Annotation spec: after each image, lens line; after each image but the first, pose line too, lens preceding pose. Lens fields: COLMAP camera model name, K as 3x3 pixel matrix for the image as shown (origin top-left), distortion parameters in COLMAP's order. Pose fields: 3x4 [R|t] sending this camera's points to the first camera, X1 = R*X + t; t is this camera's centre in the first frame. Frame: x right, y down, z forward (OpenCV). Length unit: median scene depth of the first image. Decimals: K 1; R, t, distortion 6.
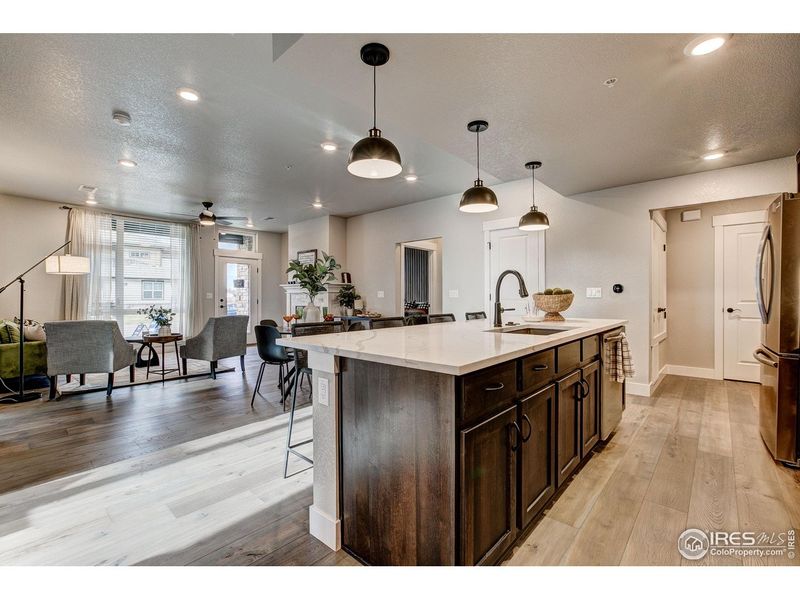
lens RADIAL K [[366.0, 0, 408.1], [0, 366.0, 296.8], [0, 0, 1]] dist [-0.023984, 0.011144]
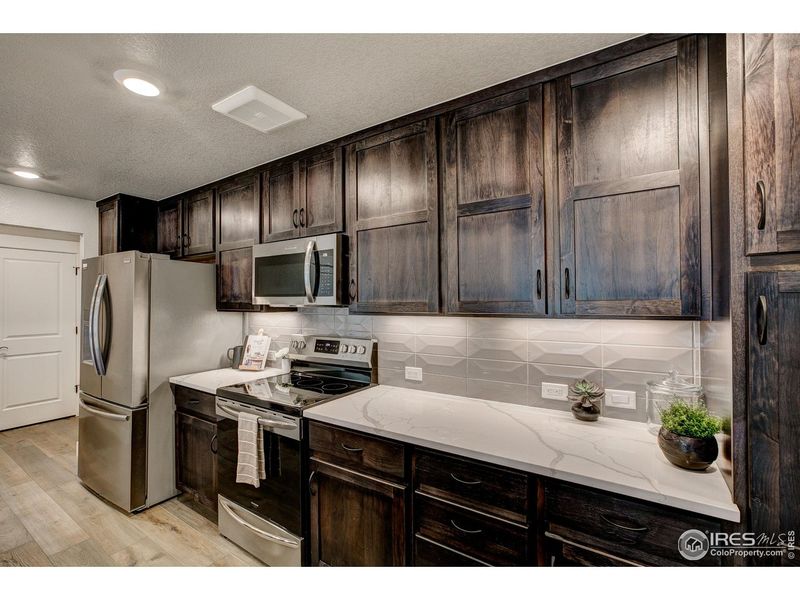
lens RADIAL K [[357.9, 0, 397.9], [0, 357.9, 303.1], [0, 0, 1]] dist [-0.024596, 0.002629]
pose [[-0.154545, -0.007252, 0.987959, -0.048072], [0.002672, 0.999966, 0.007758, -0.108730], [-0.987982, 0.003838, -0.154521, 0.308559]]
